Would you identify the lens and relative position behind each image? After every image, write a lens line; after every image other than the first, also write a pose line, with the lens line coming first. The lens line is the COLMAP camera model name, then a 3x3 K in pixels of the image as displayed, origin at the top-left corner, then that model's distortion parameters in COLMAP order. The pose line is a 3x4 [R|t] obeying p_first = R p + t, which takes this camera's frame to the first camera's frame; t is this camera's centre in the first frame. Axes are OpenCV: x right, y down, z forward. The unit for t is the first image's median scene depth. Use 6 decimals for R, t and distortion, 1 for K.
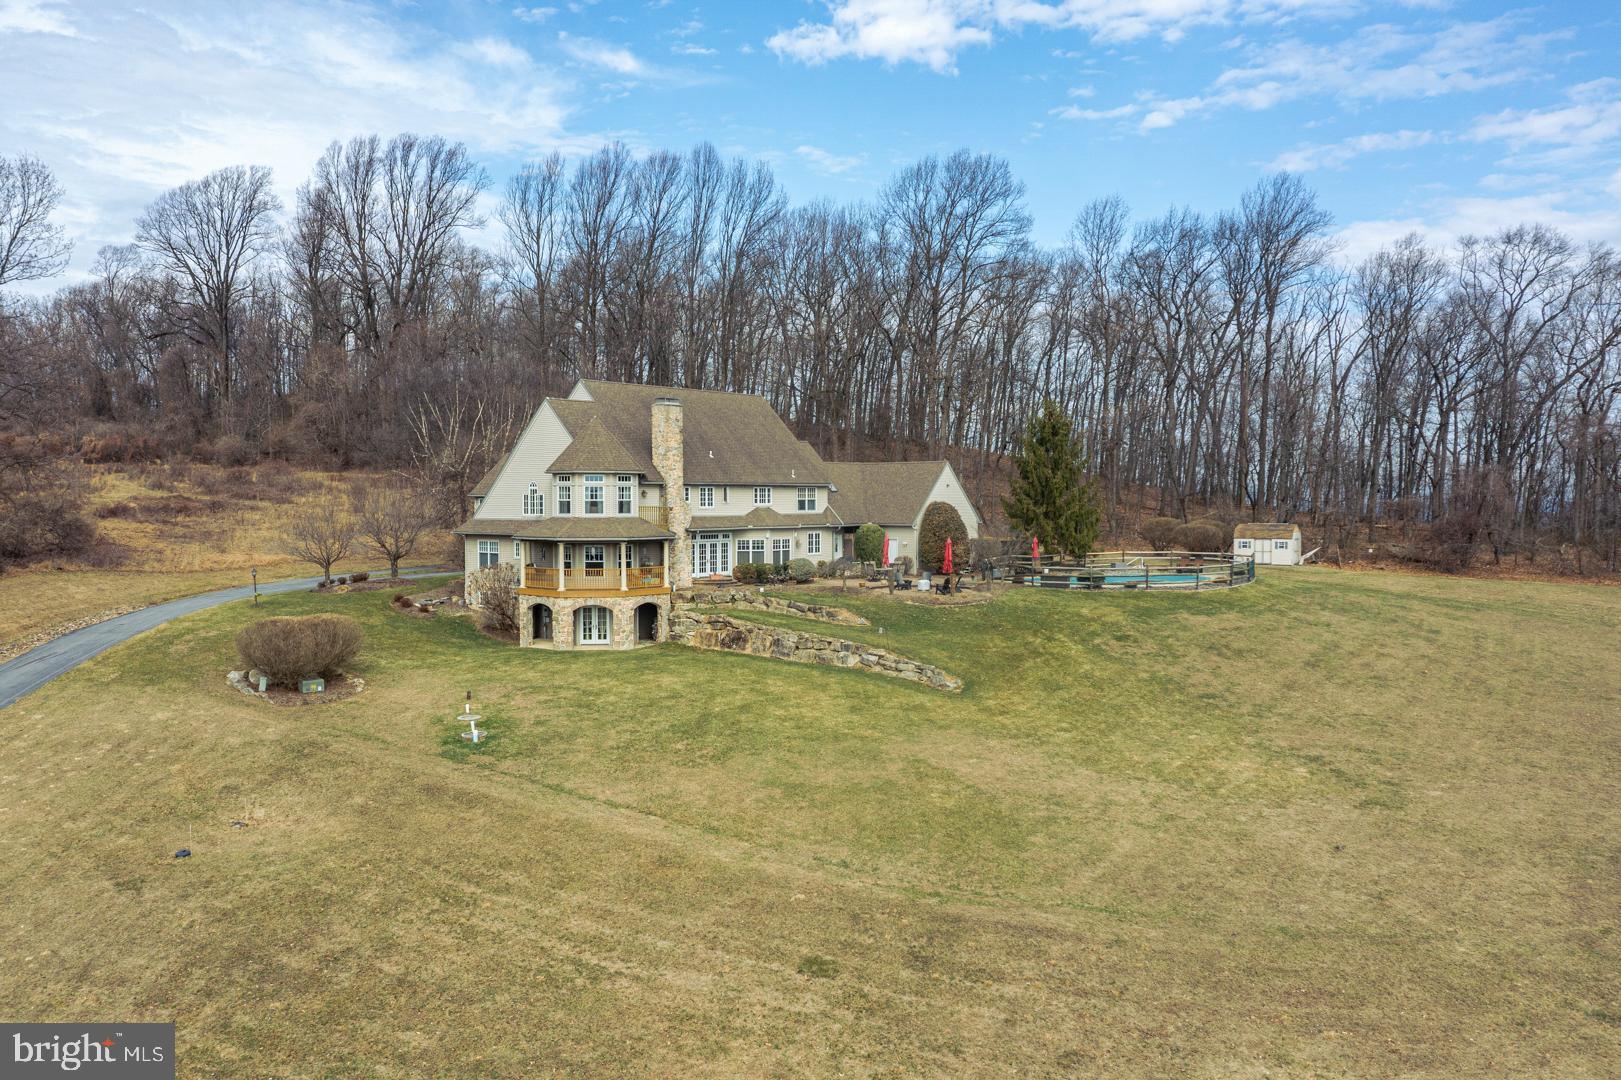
lens RADIAL K [[1289.2, 0, 803.4], [0, 1289.2, 542.7], [0, 0, 1]] dist [-0.008153, 0.006788]
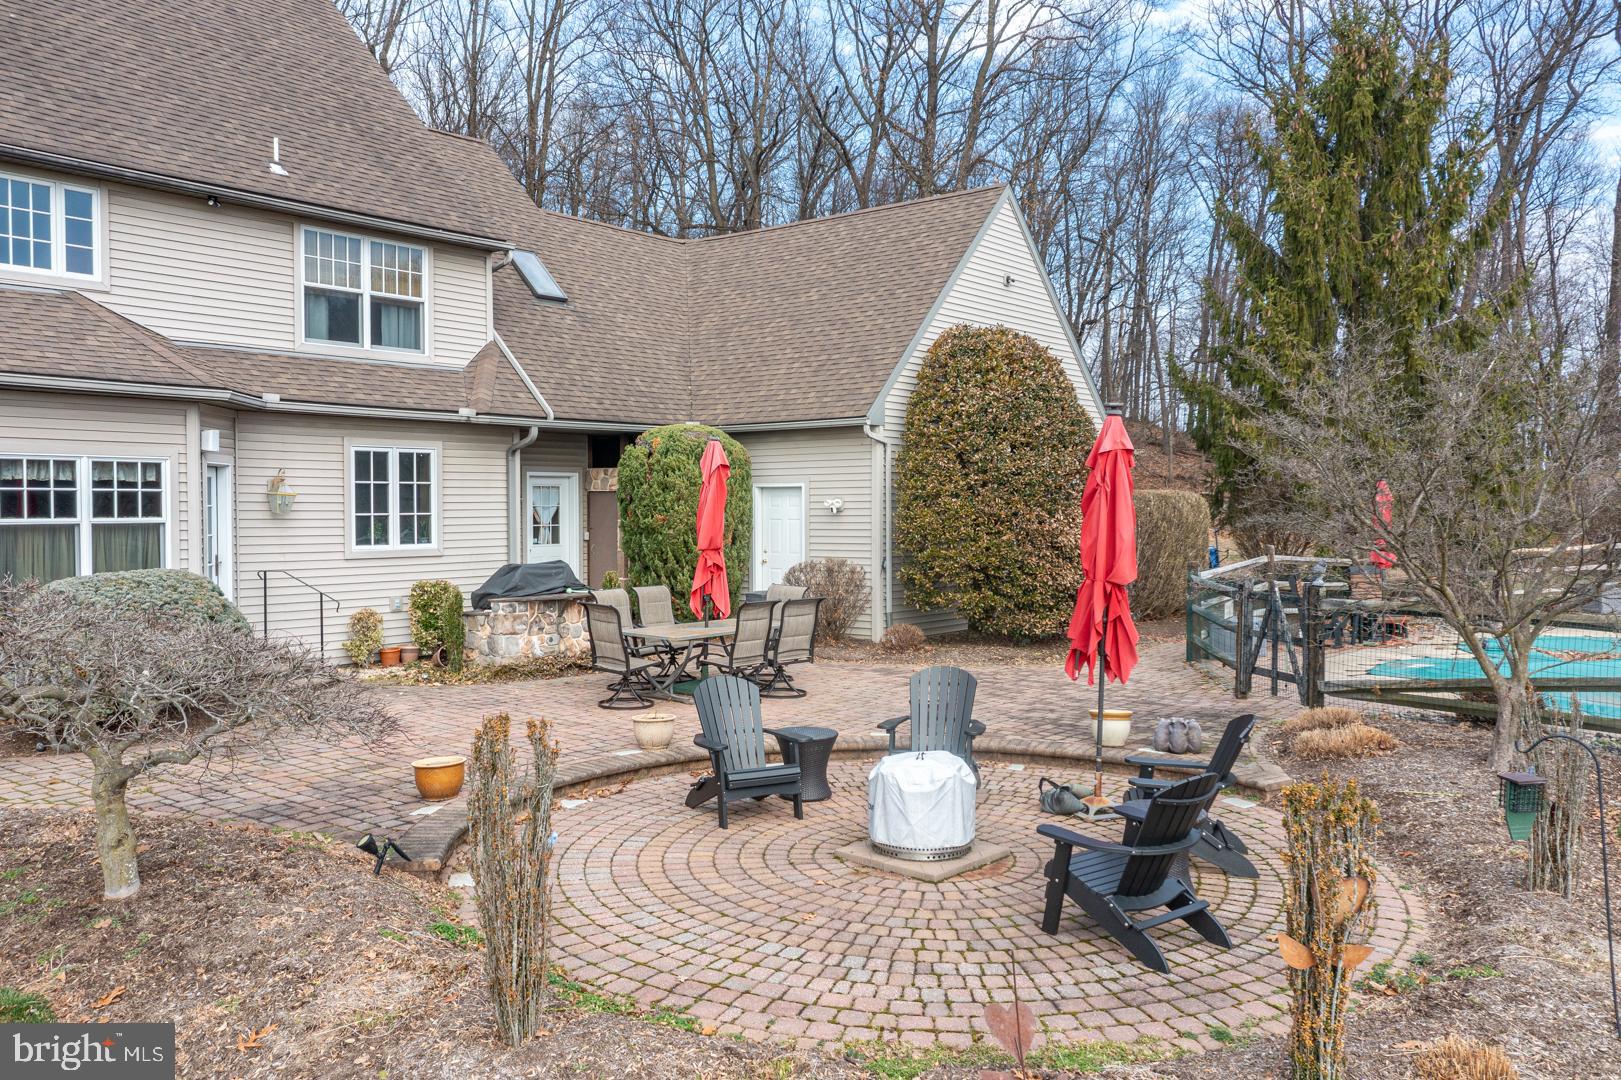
lens RADIAL K [[1289.2, 0, 803.4], [0, 1289.2, 542.7], [0, 0, 1]] dist [-0.008153, 0.006788]
pose [[0.999853, 0.001505, 0.017079, 0.074113], [-0.001405, 0.999982, -0.005888, 0.009103], [-0.017087, 0.005864, 0.999837, 0.820135]]
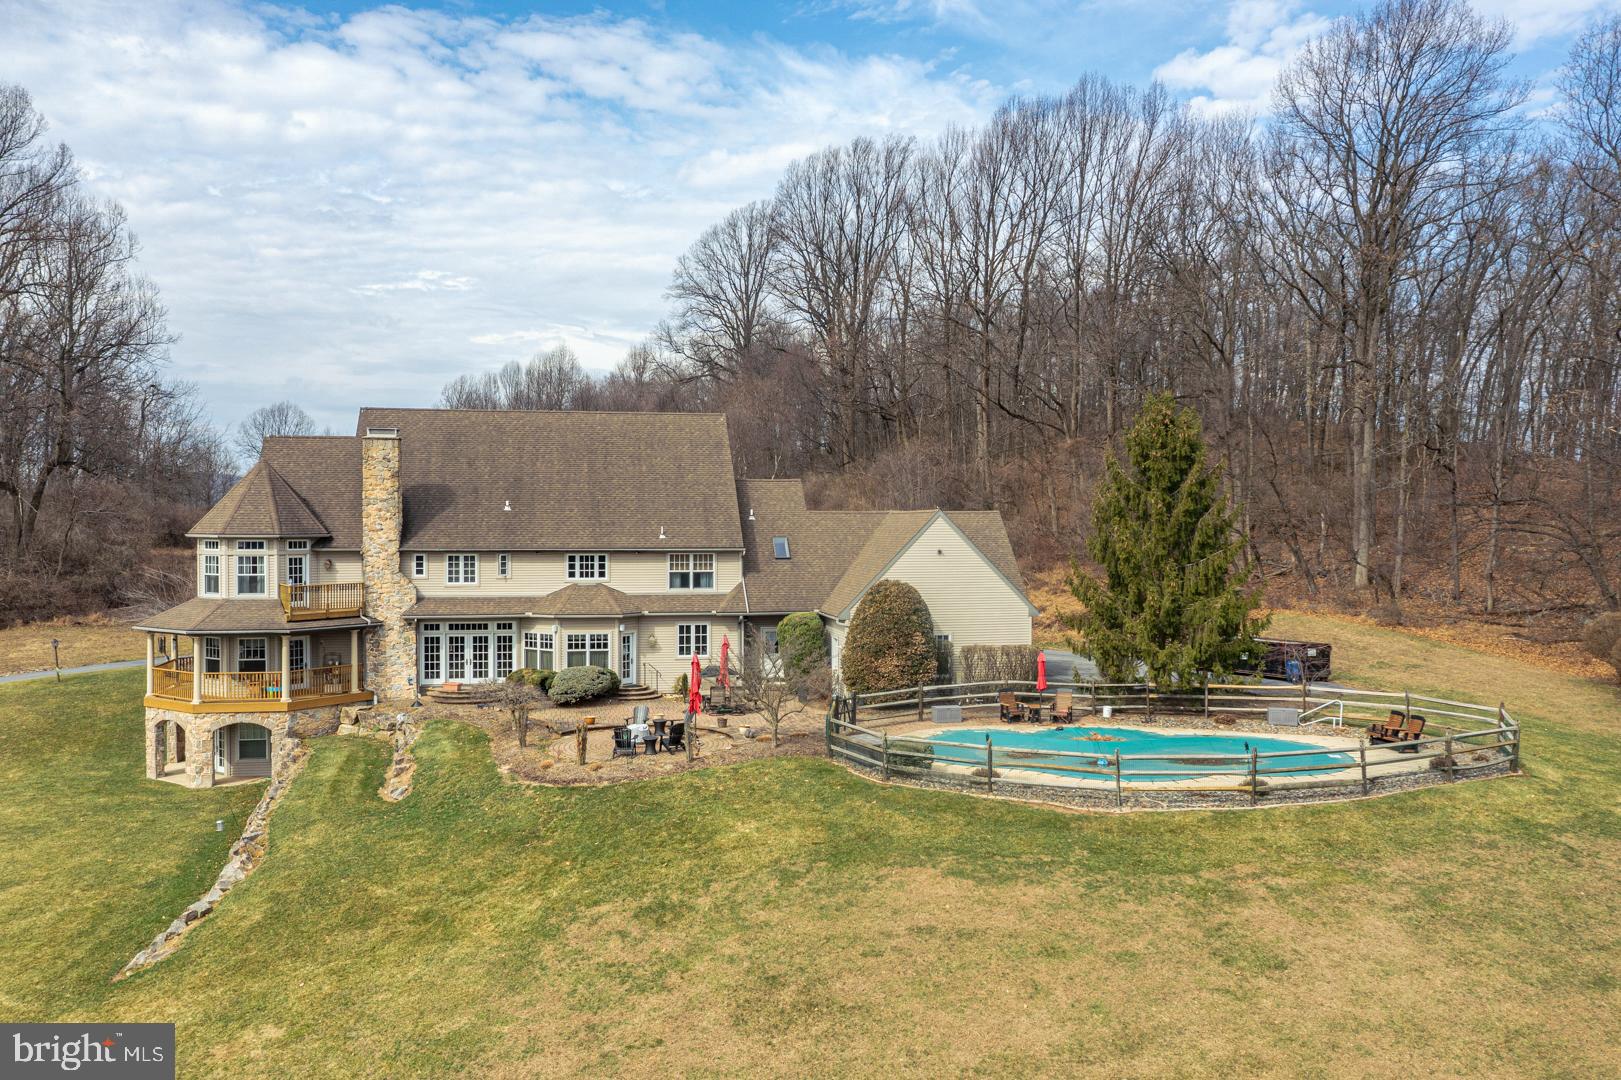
lens RADIAL K [[1289.2, 0, 803.4], [0, 1289.2, 542.7], [0, 0, 1]] dist [-0.008153, 0.006788]
pose [[0.769668, 0.011972, -0.638332, 0.478986], [-0.023991, 0.999660, -0.010178, -0.044612], [0.637994, 0.023148, 0.769694, 0.559623]]
